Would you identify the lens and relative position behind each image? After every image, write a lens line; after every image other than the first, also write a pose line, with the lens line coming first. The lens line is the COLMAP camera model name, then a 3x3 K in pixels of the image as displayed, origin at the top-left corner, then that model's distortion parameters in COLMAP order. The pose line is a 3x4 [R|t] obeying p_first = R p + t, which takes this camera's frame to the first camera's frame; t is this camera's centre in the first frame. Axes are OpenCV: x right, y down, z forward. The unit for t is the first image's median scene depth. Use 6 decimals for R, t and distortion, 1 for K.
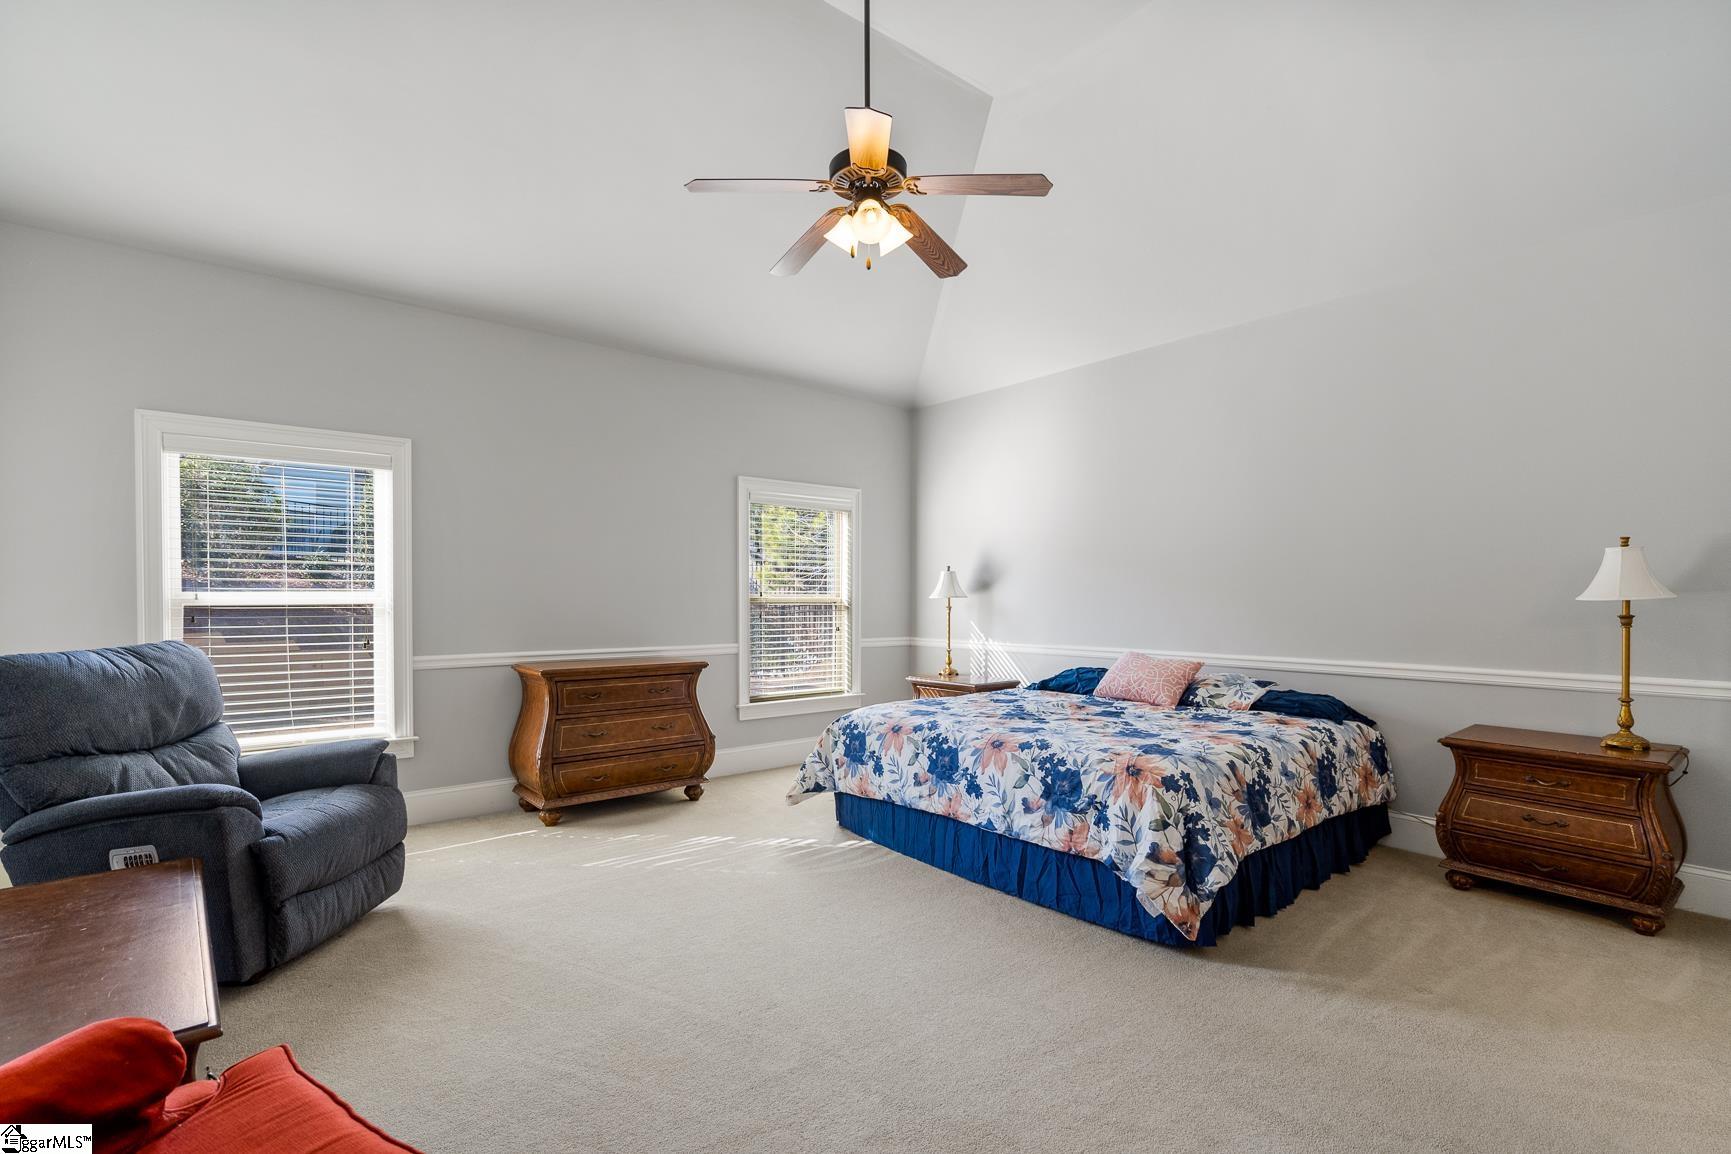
lens RADIAL K [[806.0, 0, 870.6], [0, 806.0, 596.9], [0, 0, 1]] dist [-0.004289, -0.000190]
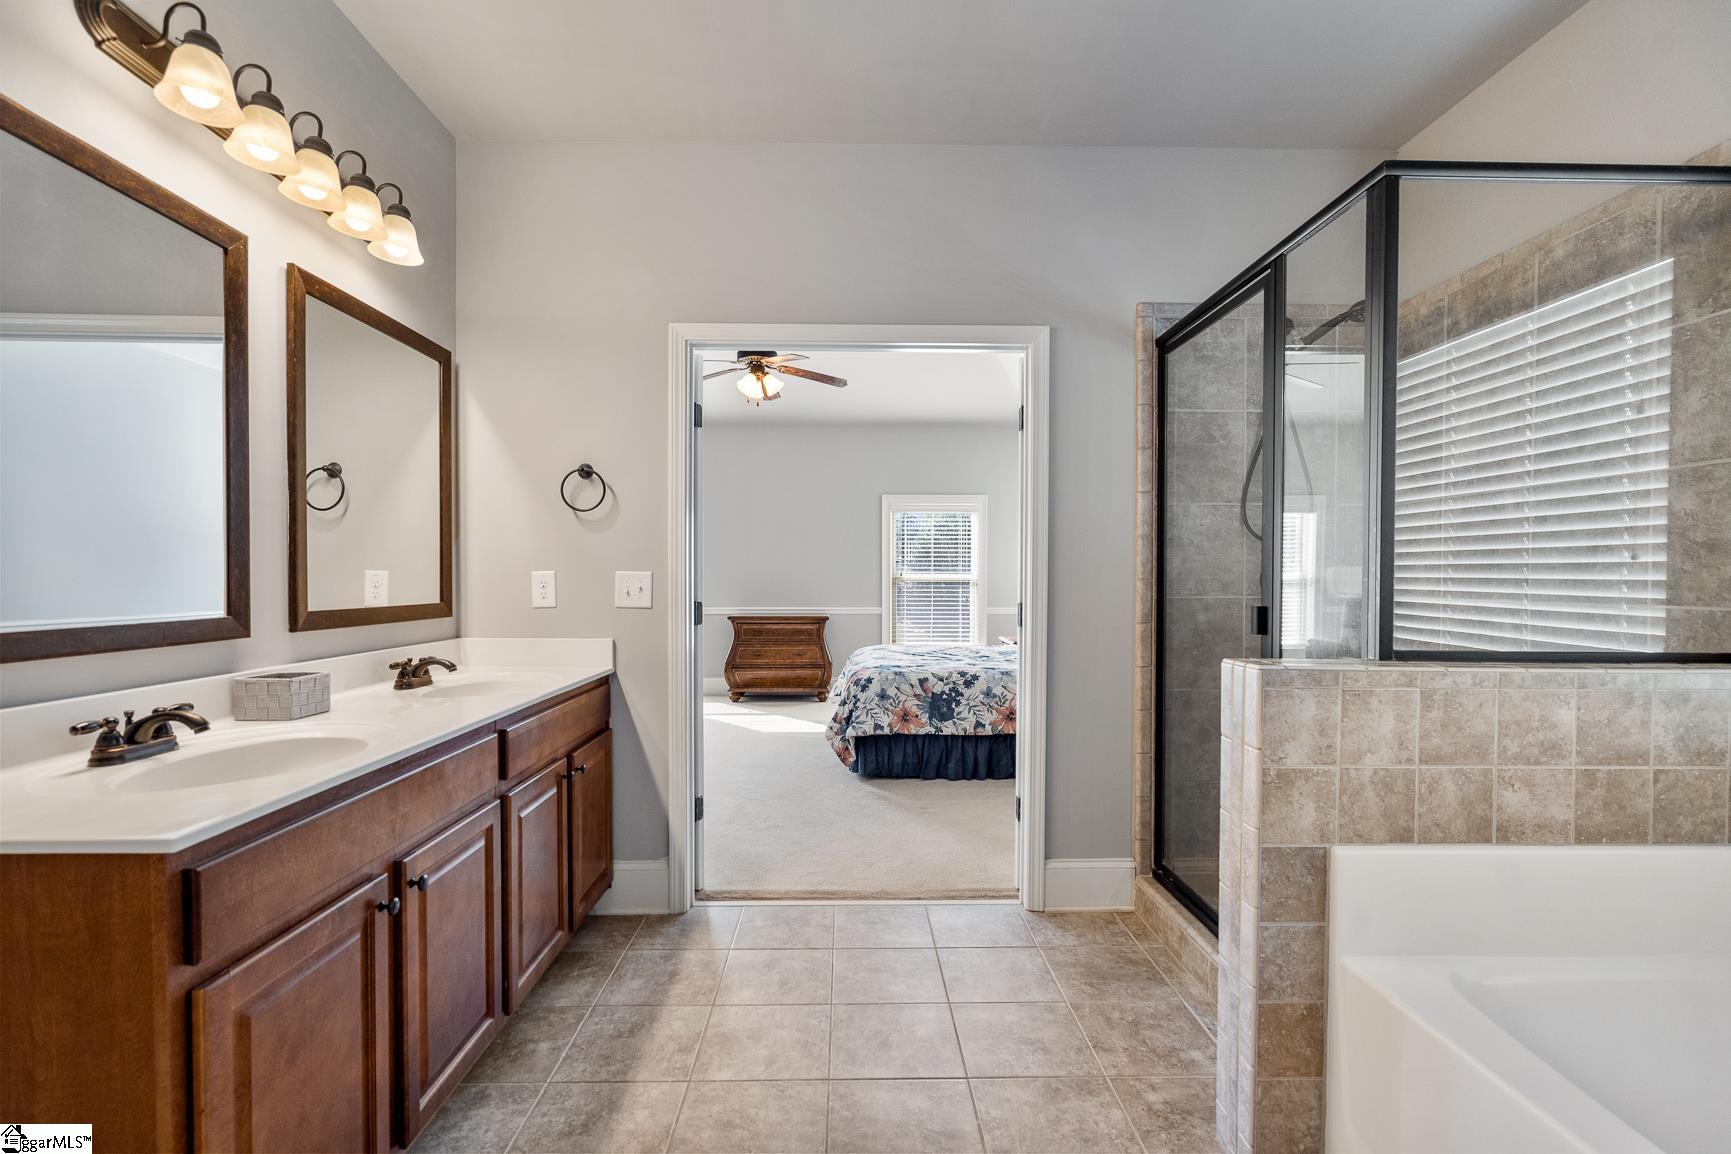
lens RADIAL K [[806.0, 0, 870.6], [0, 806.0, 596.9], [0, 0, 1]] dist [-0.004289, -0.000190]
pose [[0.781573, 0.016929, -0.623584, 0.924684], [-0.003401, 0.999732, 0.022879, 0.005026], [0.623805, -0.015761, 0.781421, -0.214400]]
